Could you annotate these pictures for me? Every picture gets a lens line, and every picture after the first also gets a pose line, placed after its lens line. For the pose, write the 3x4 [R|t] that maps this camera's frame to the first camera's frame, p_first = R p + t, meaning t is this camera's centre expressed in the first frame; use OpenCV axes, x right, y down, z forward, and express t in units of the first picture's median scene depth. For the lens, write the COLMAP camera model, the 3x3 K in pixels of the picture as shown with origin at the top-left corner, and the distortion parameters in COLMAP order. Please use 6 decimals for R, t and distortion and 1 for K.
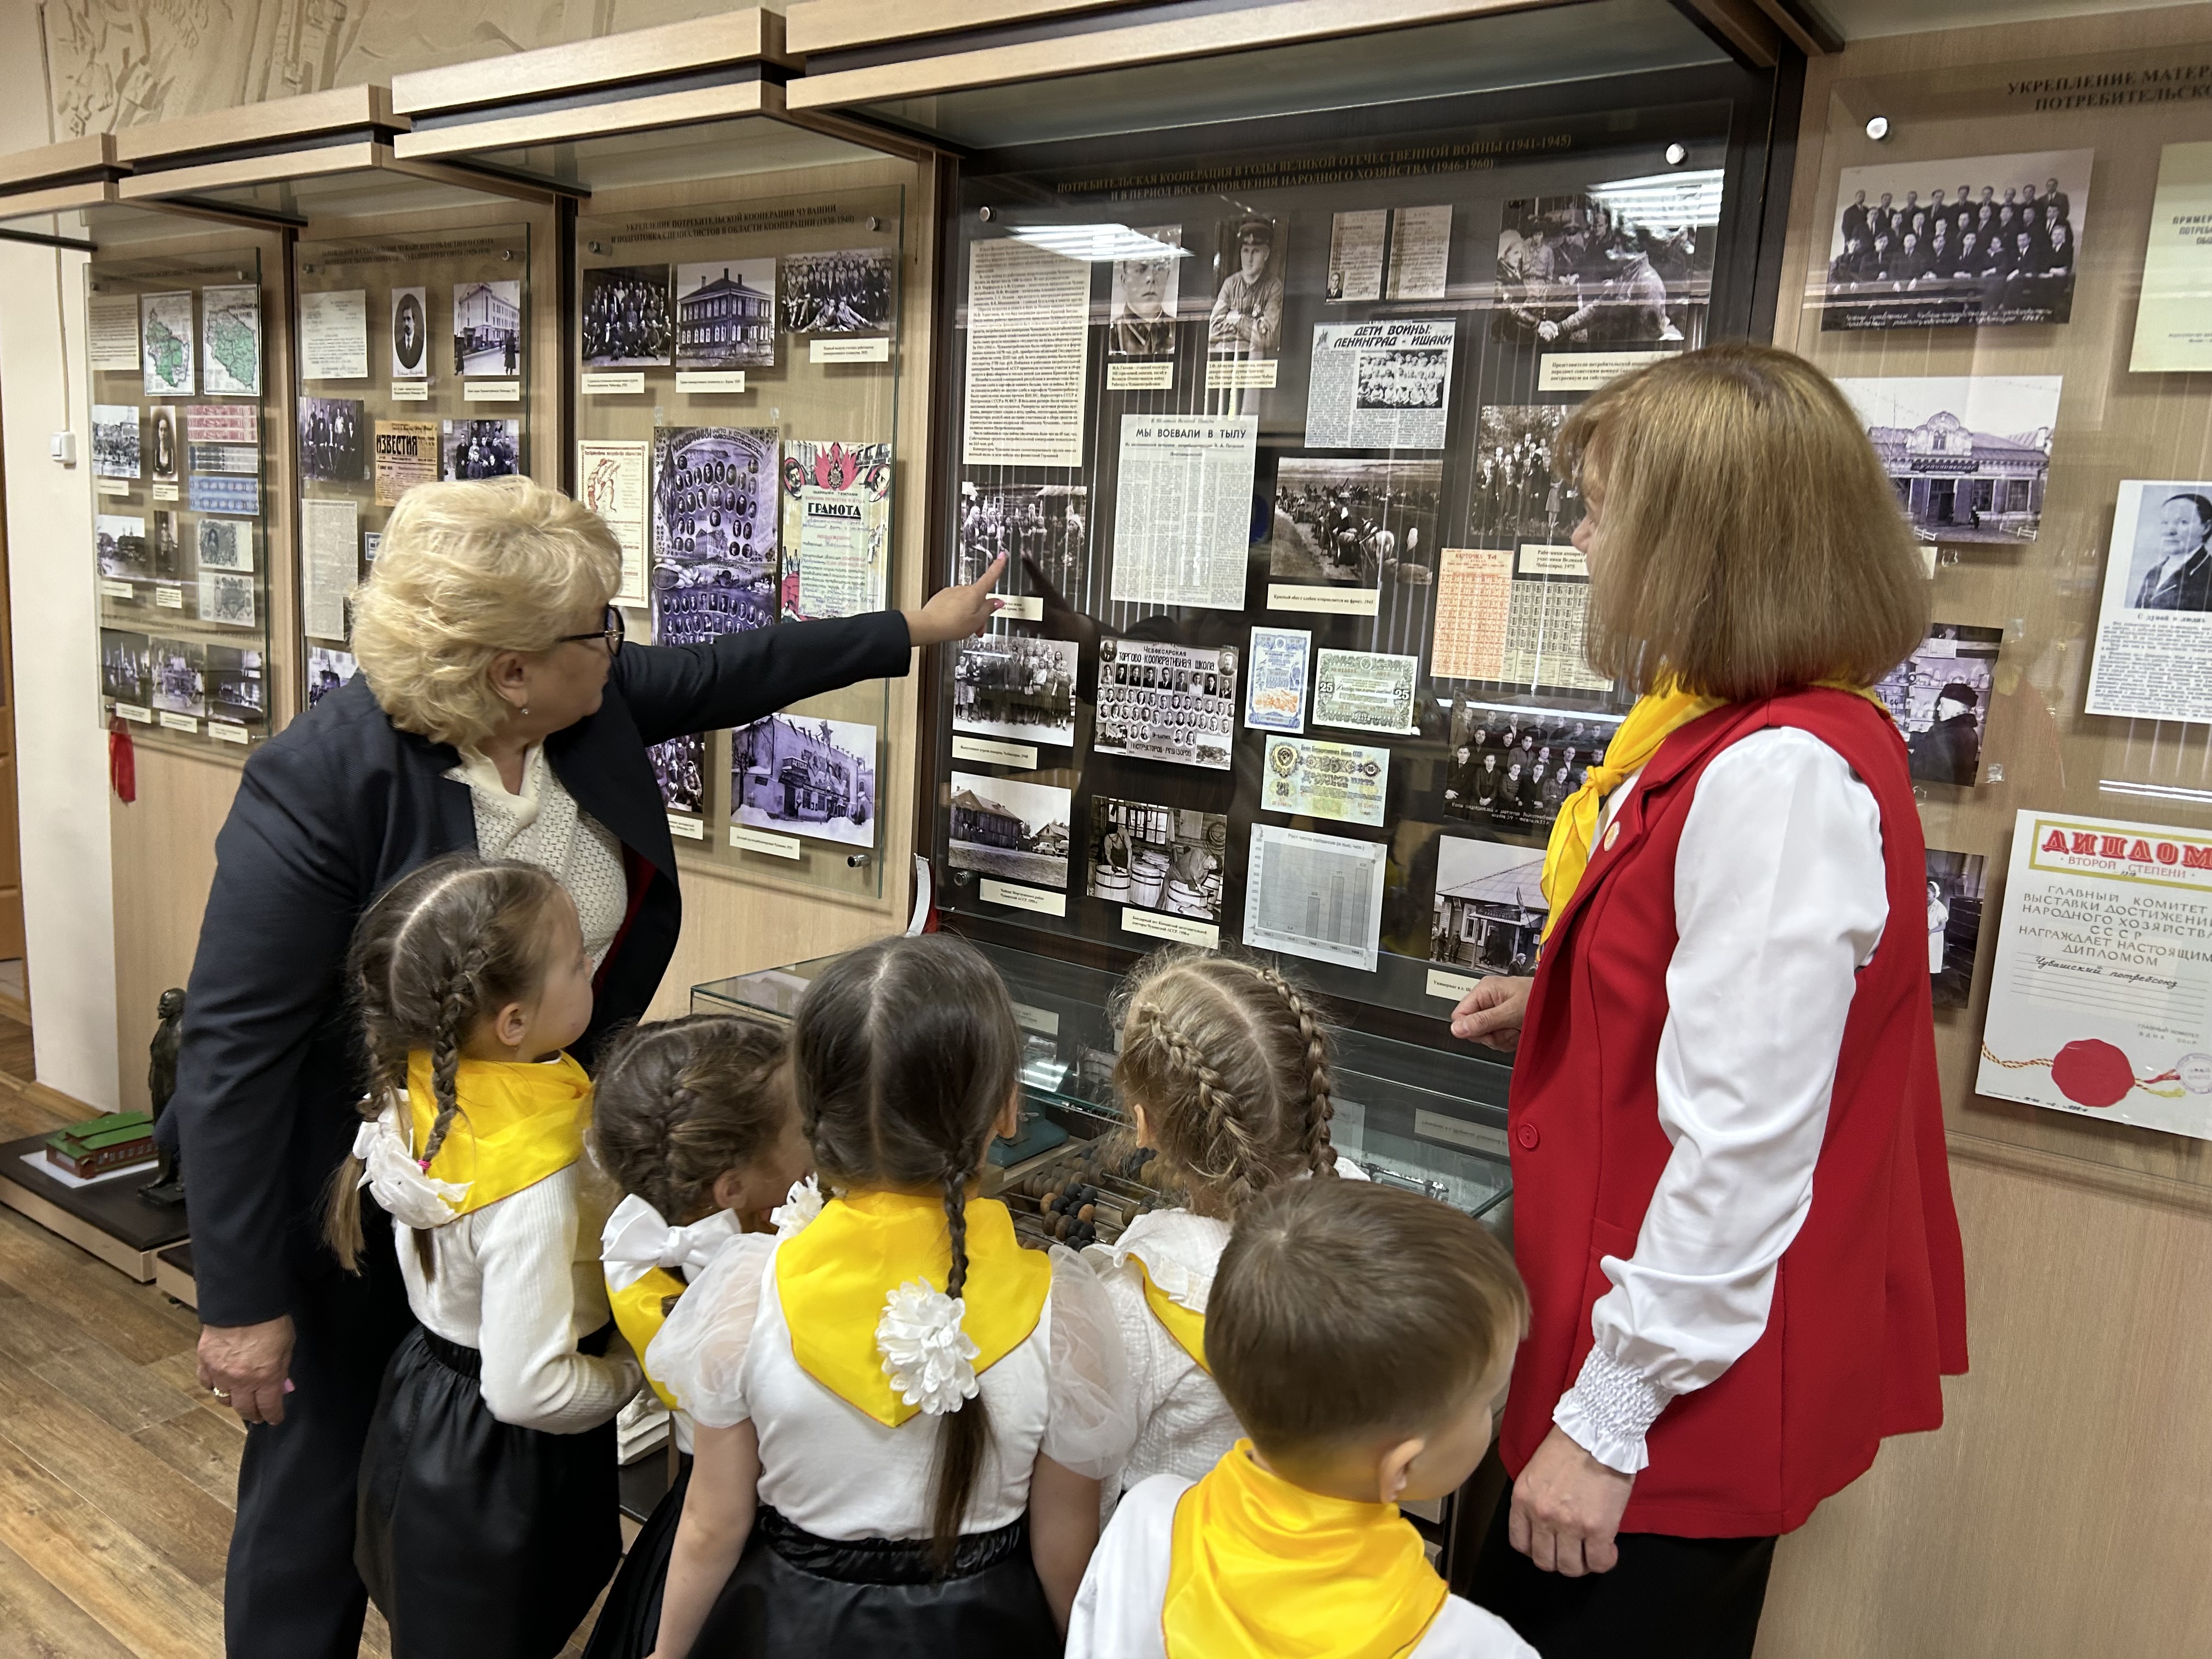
lens RADIAL K [[1665.5, 0, 1106.0], [0, 1665.5, 829.5], [0, 0, 1]] dist [0.038880, -0.043704]
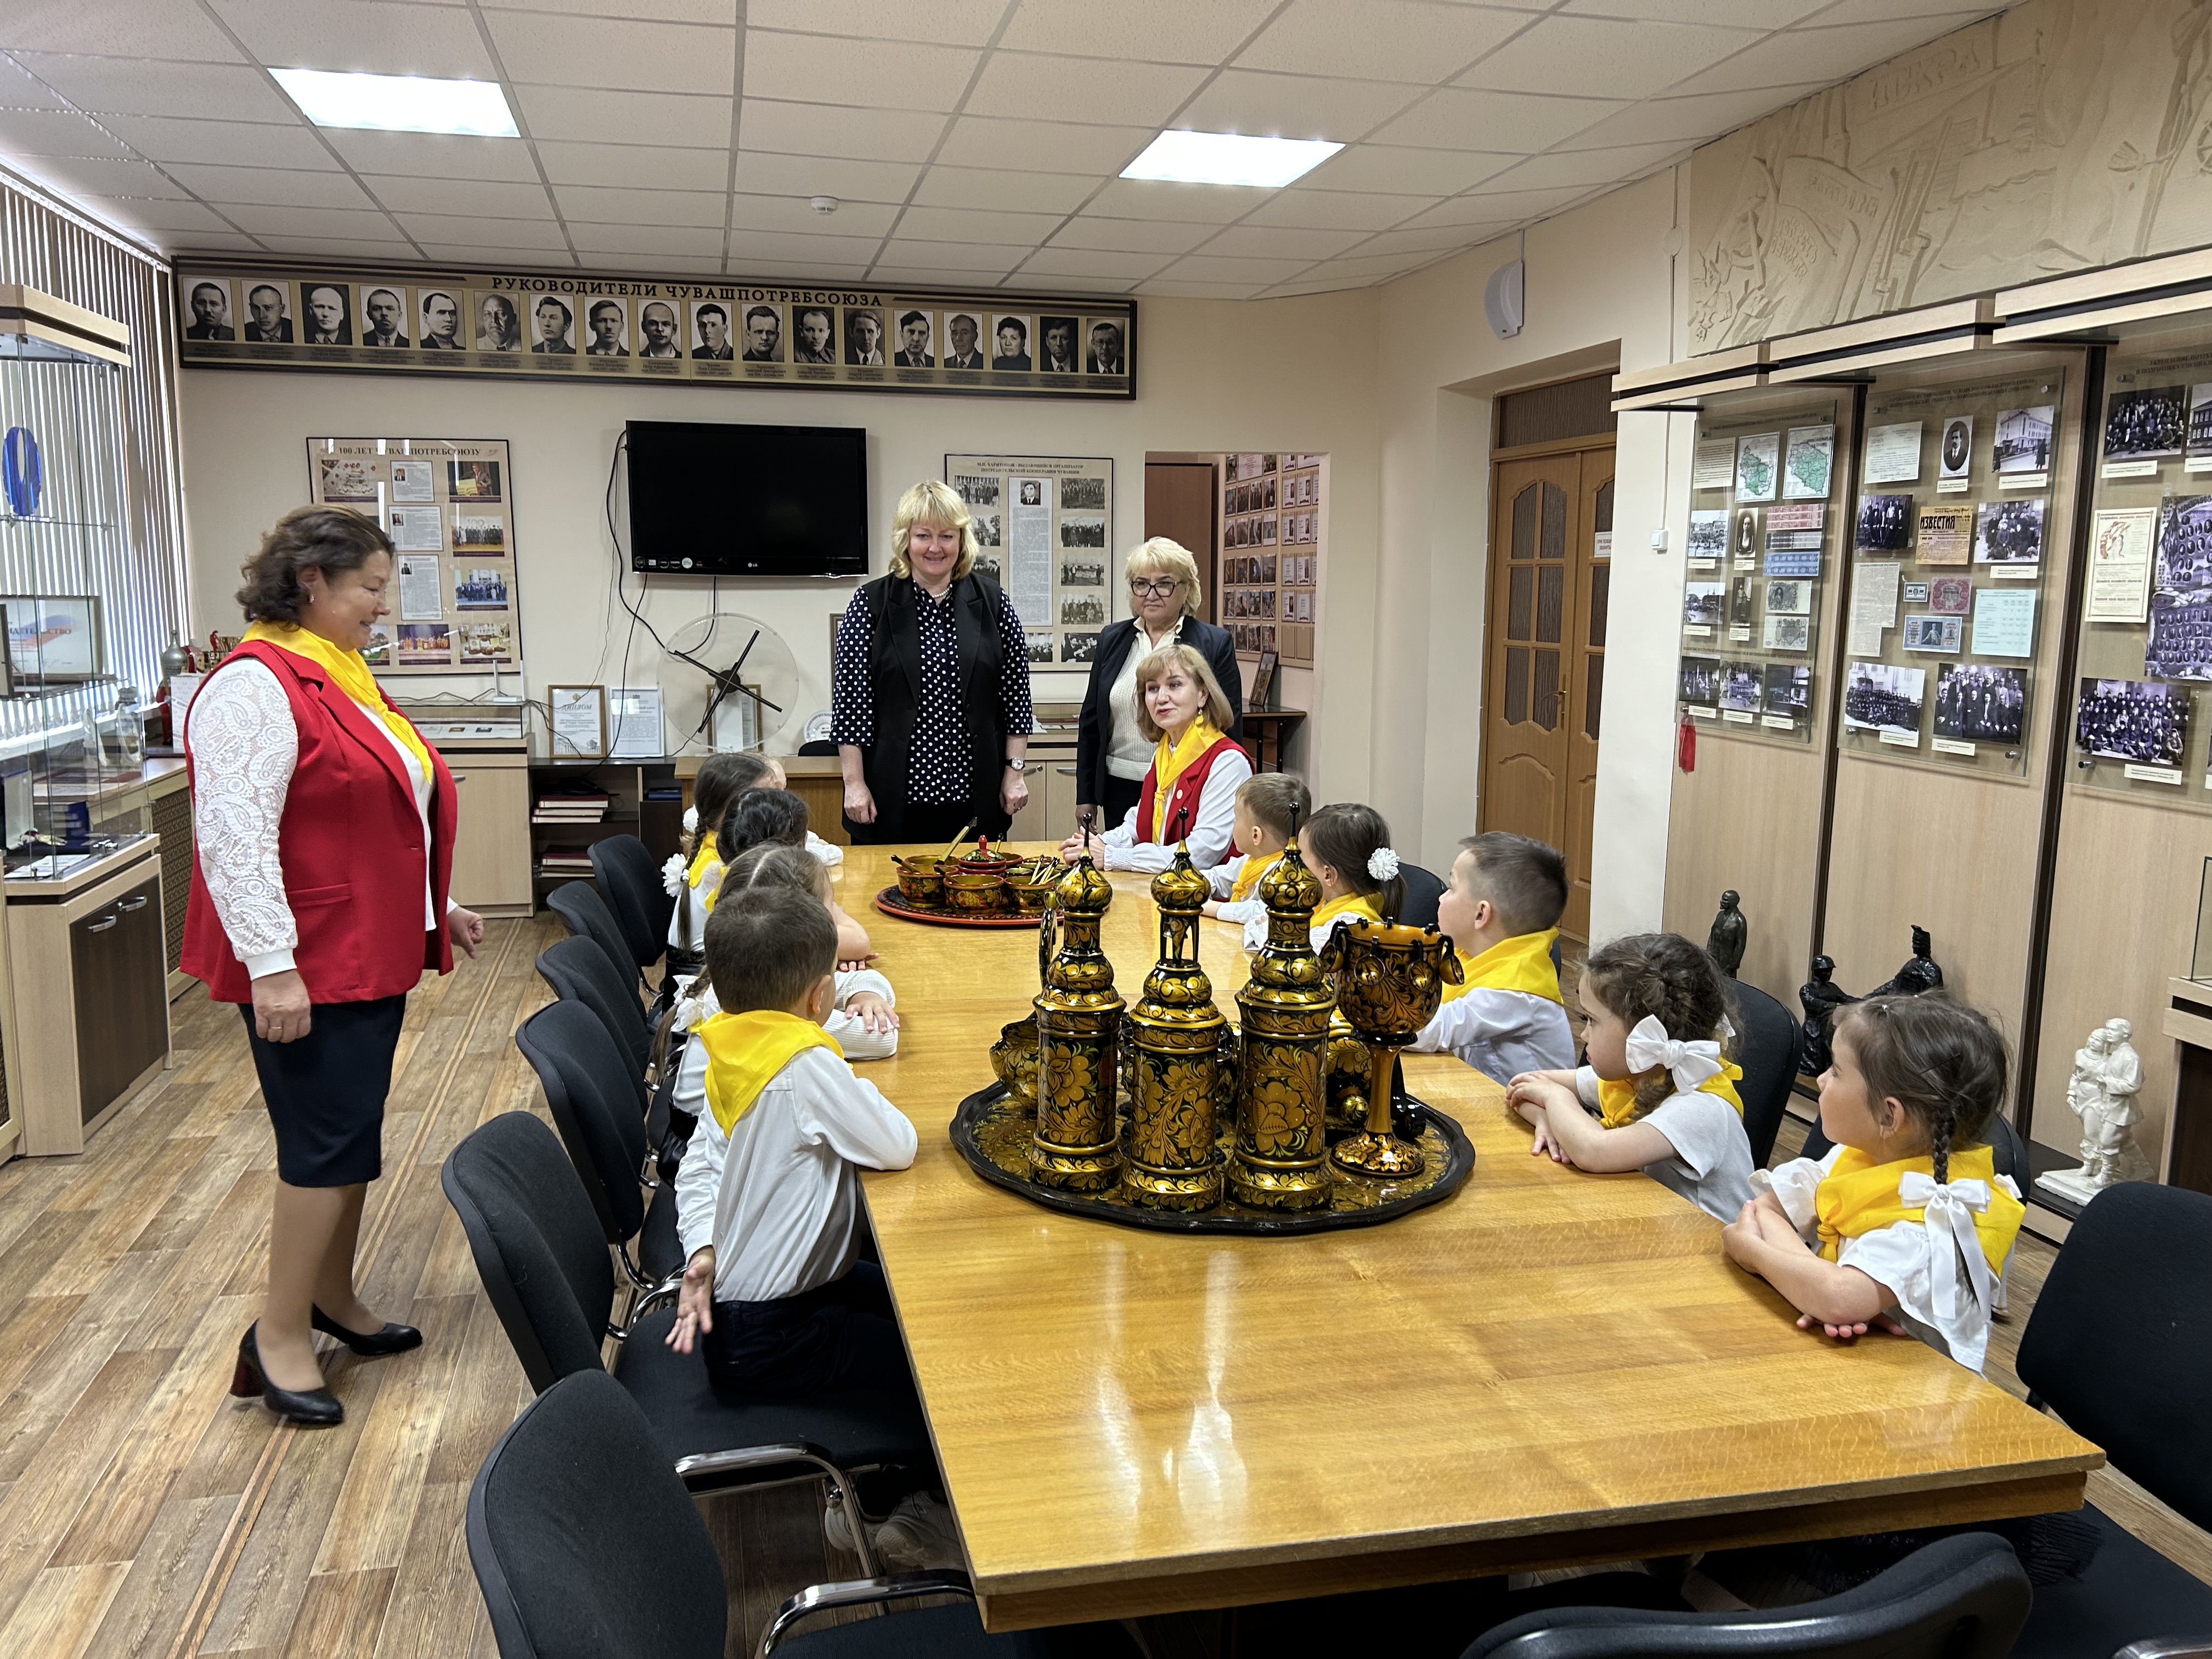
lens RADIAL K [[1665.5, 0, 1106.0], [0, 1665.5, 829.5], [0, 0, 1]] dist [0.038880, -0.043704]
pose [[0.765016, 0.044317, -0.642485, -0.020049], [-0.067292, 0.997669, -0.011308, 0.105350], [0.640486, 0.051885, 0.766215, -0.580616]]
